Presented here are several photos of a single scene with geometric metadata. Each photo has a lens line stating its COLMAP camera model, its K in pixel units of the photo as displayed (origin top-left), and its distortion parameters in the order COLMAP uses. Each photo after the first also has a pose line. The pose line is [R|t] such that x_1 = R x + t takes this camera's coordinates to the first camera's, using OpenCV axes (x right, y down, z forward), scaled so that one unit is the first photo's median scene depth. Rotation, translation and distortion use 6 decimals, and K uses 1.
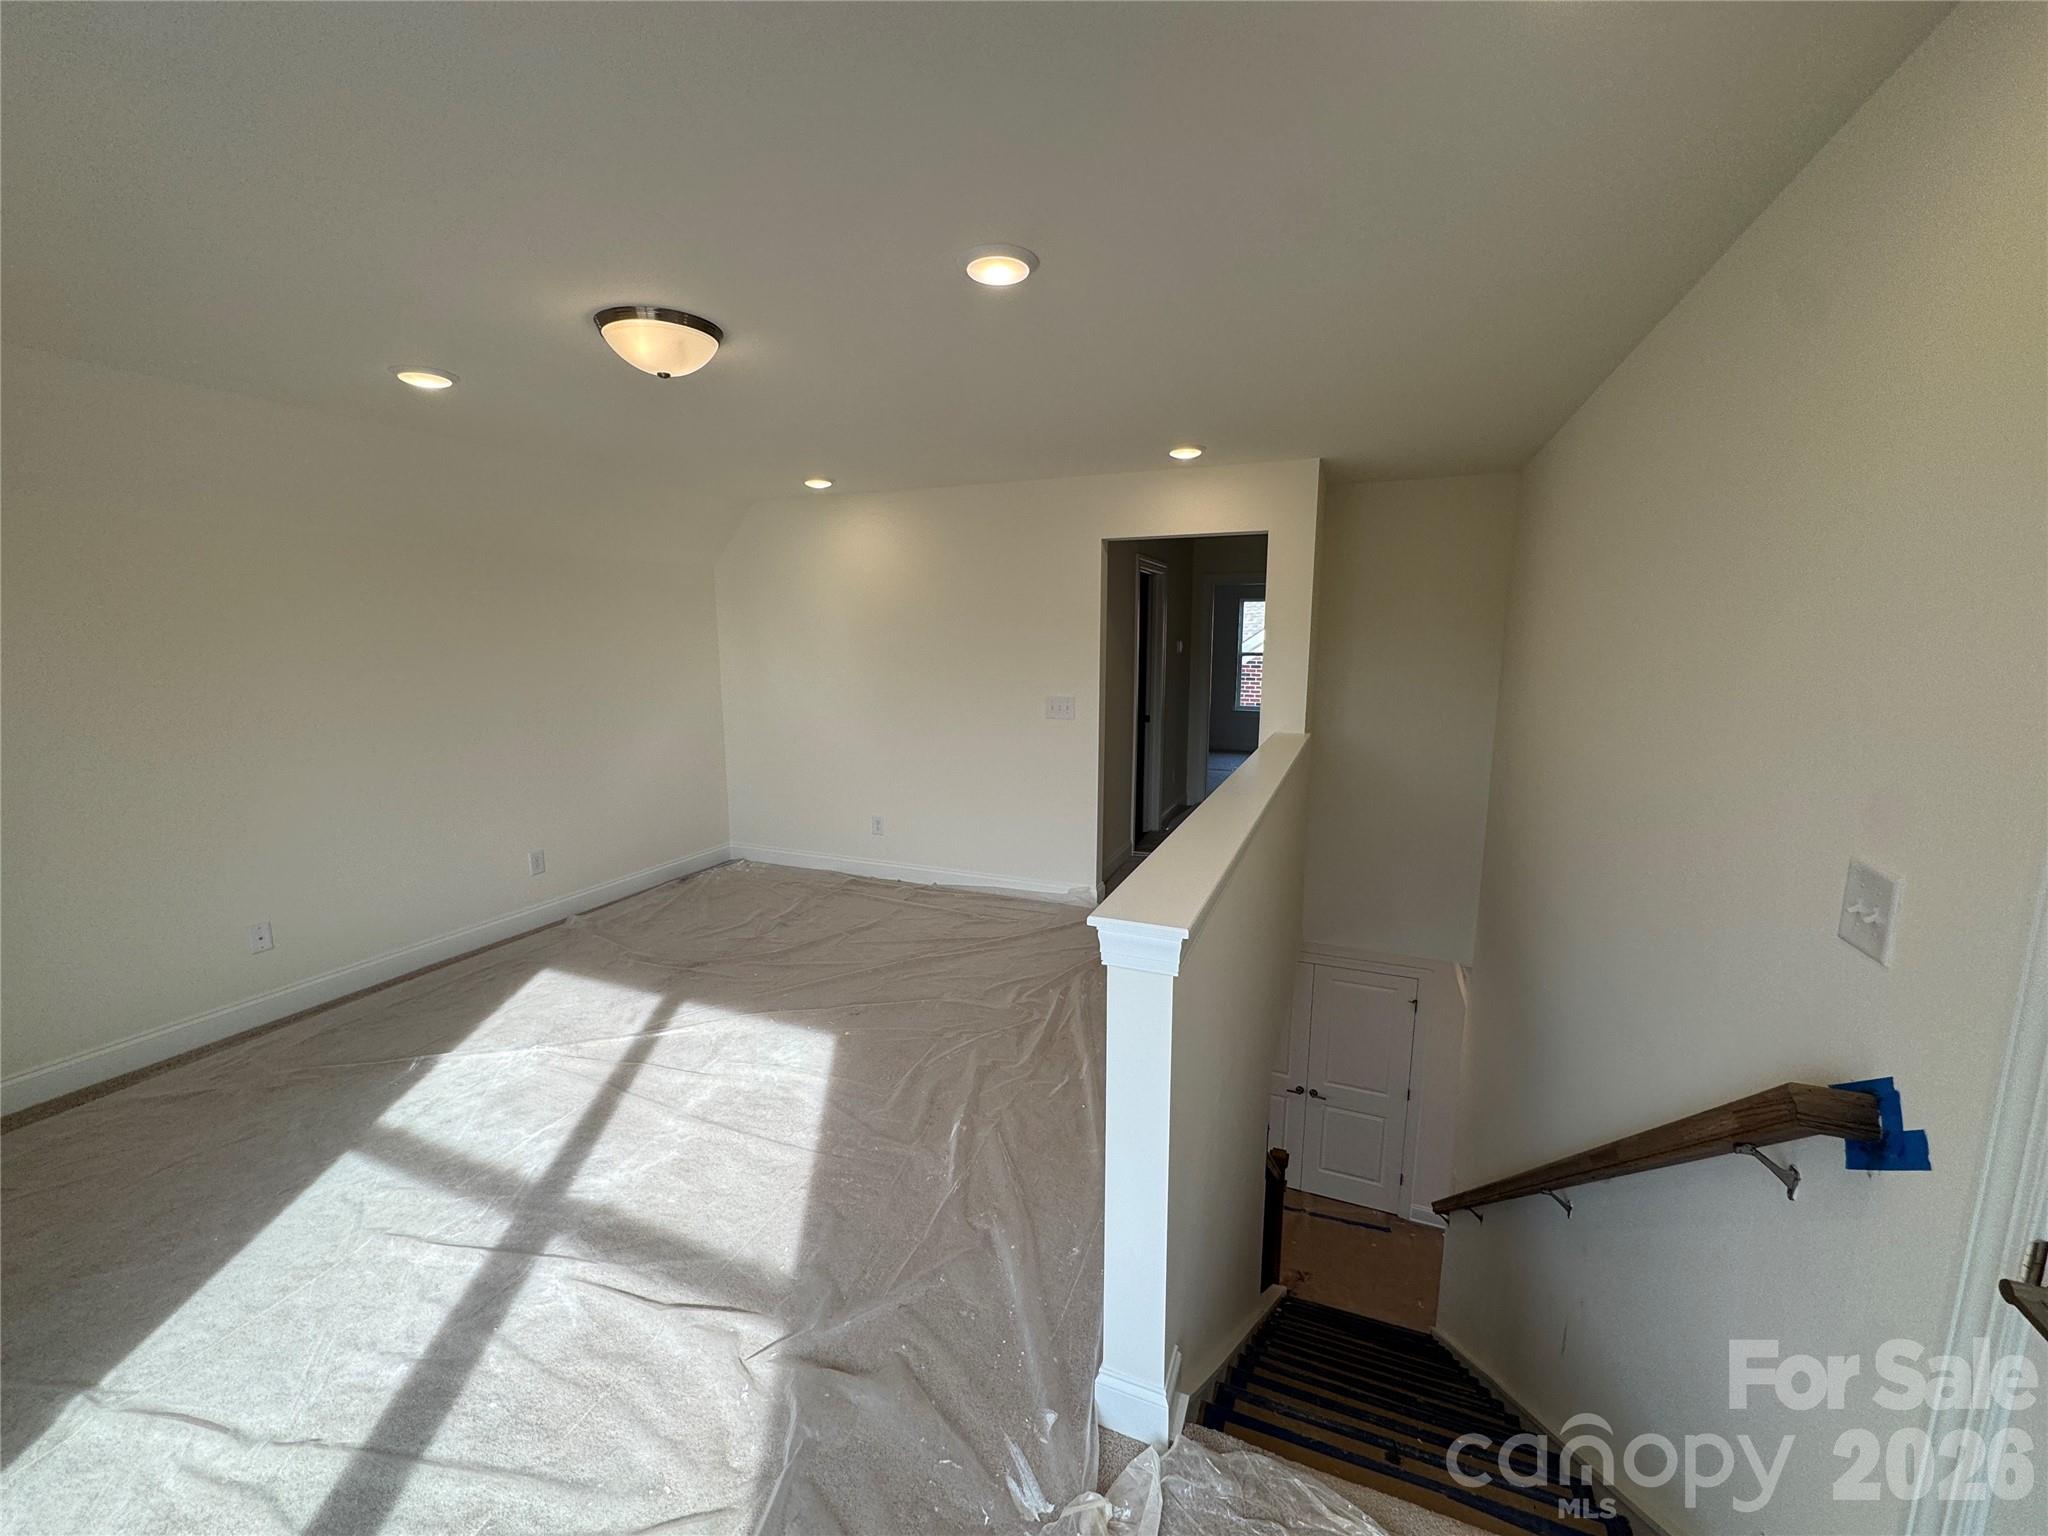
lens RADIAL K [[817.0, 0, 1027.2], [0, 817.0, 765.3], [0, 0, 1]] dist [-0.005428, 0.000734]
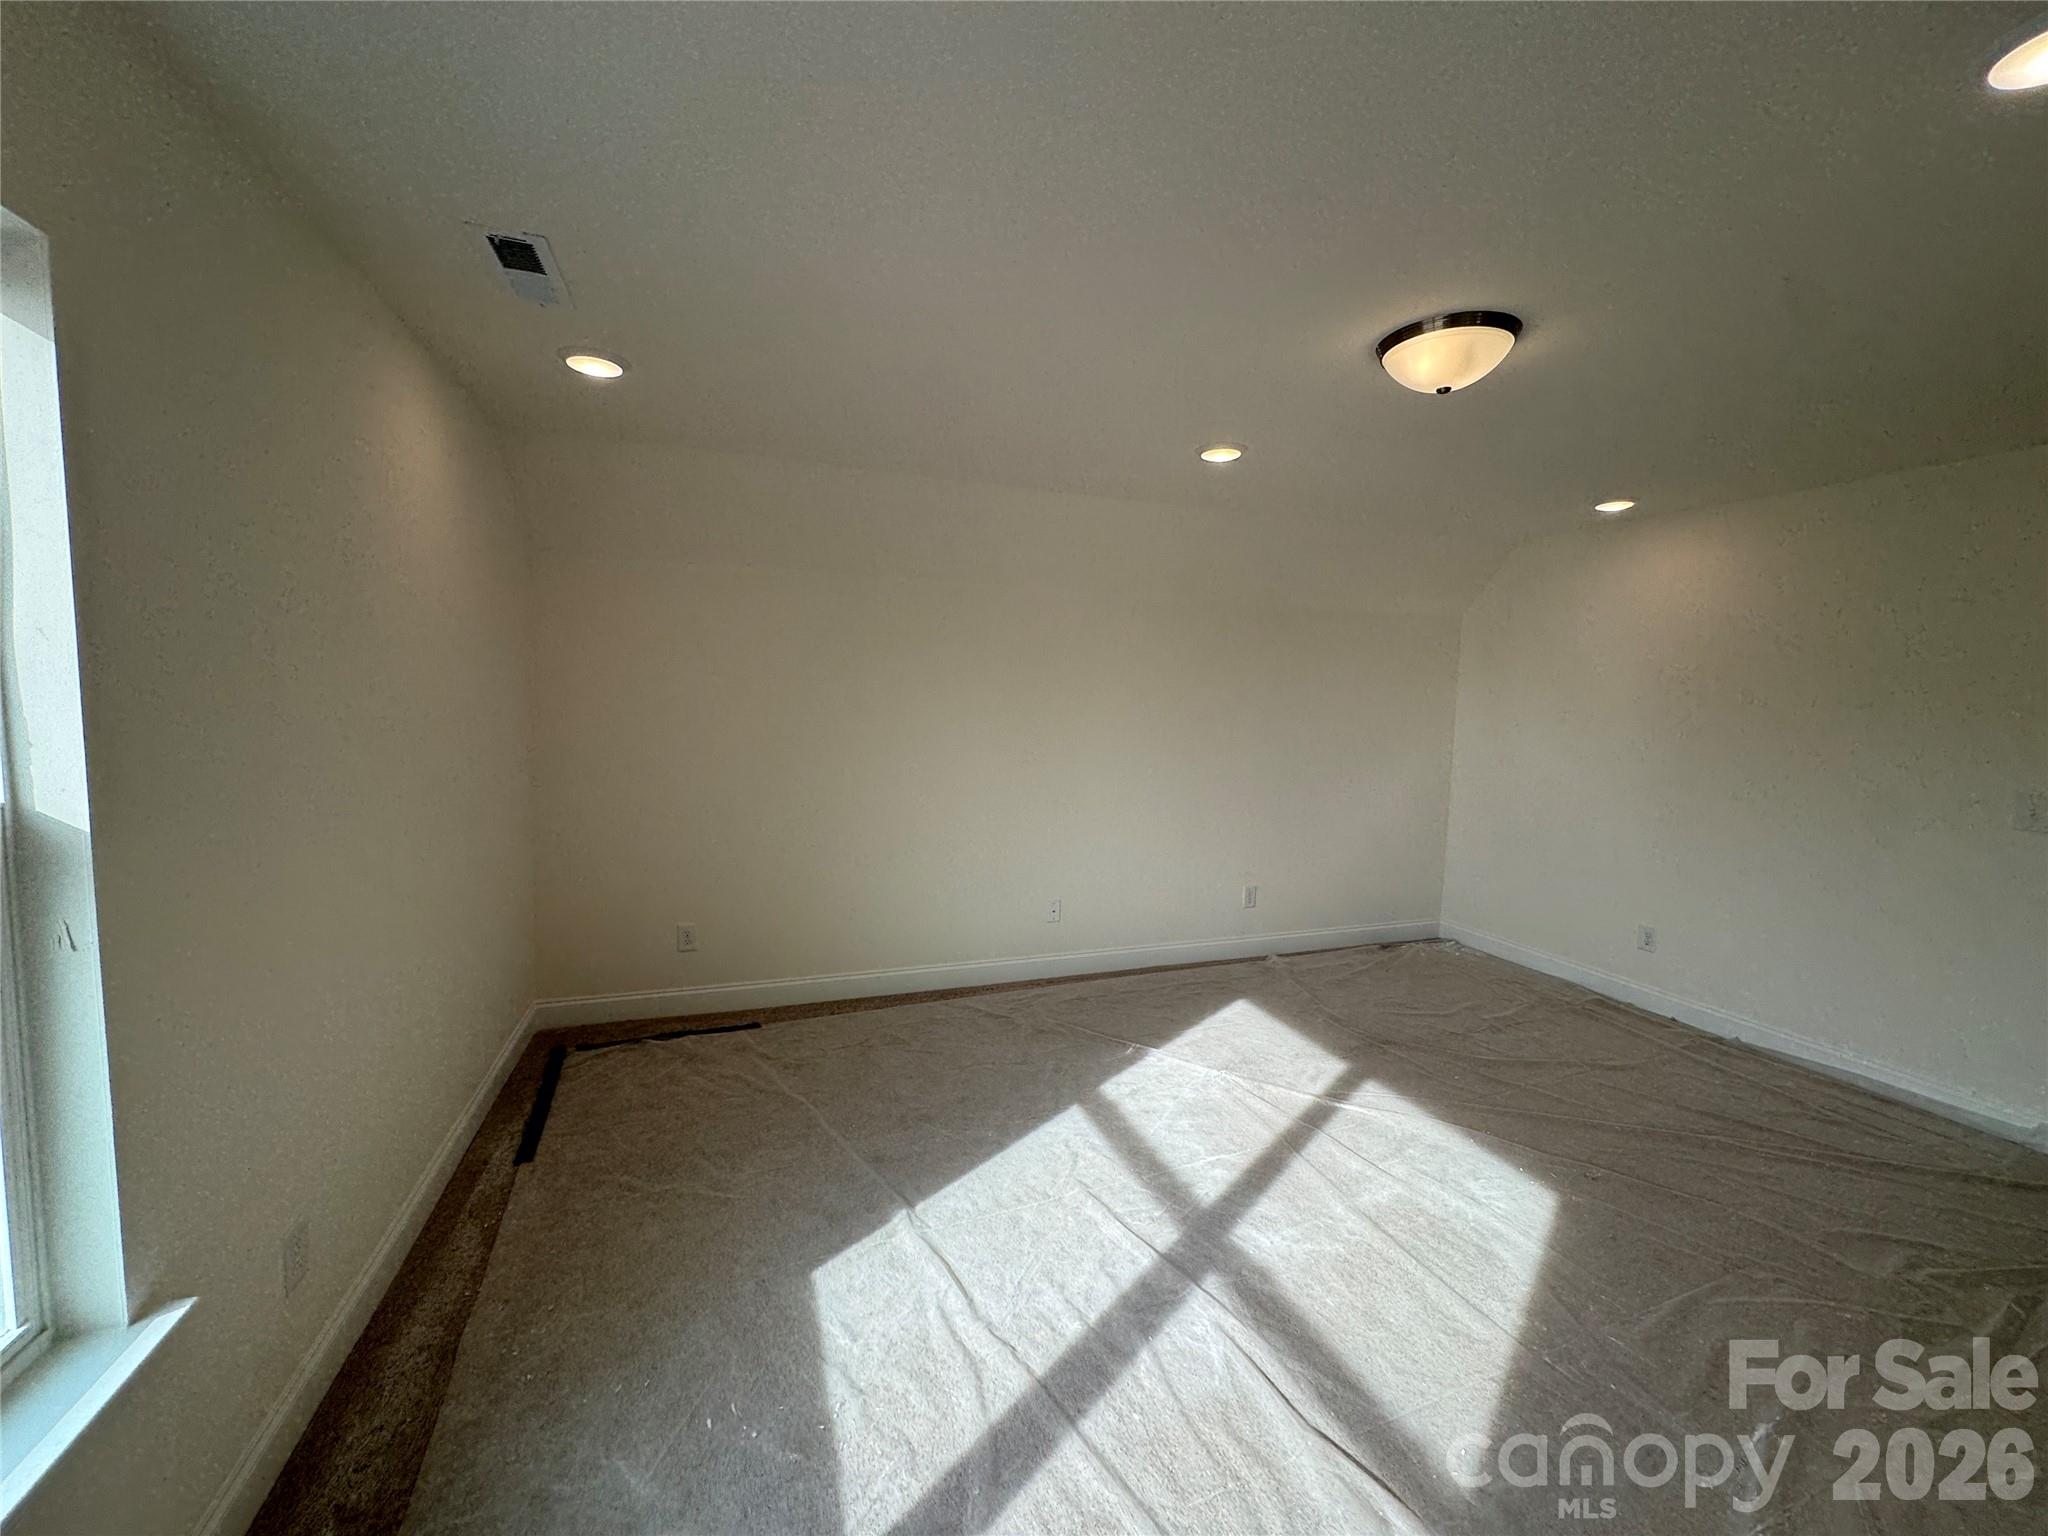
lens RADIAL K [[817.0, 0, 1022.7], [0, 817.0, 768.8], [0, 0, 1]] dist [-0.005428, 0.000734]
pose [[0.669429, 0.084137, -0.738096, -0.050290], [-0.139999, 0.990051, -0.014116, 0.018248], [0.729565, 0.112782, 0.674548, 0.085246]]
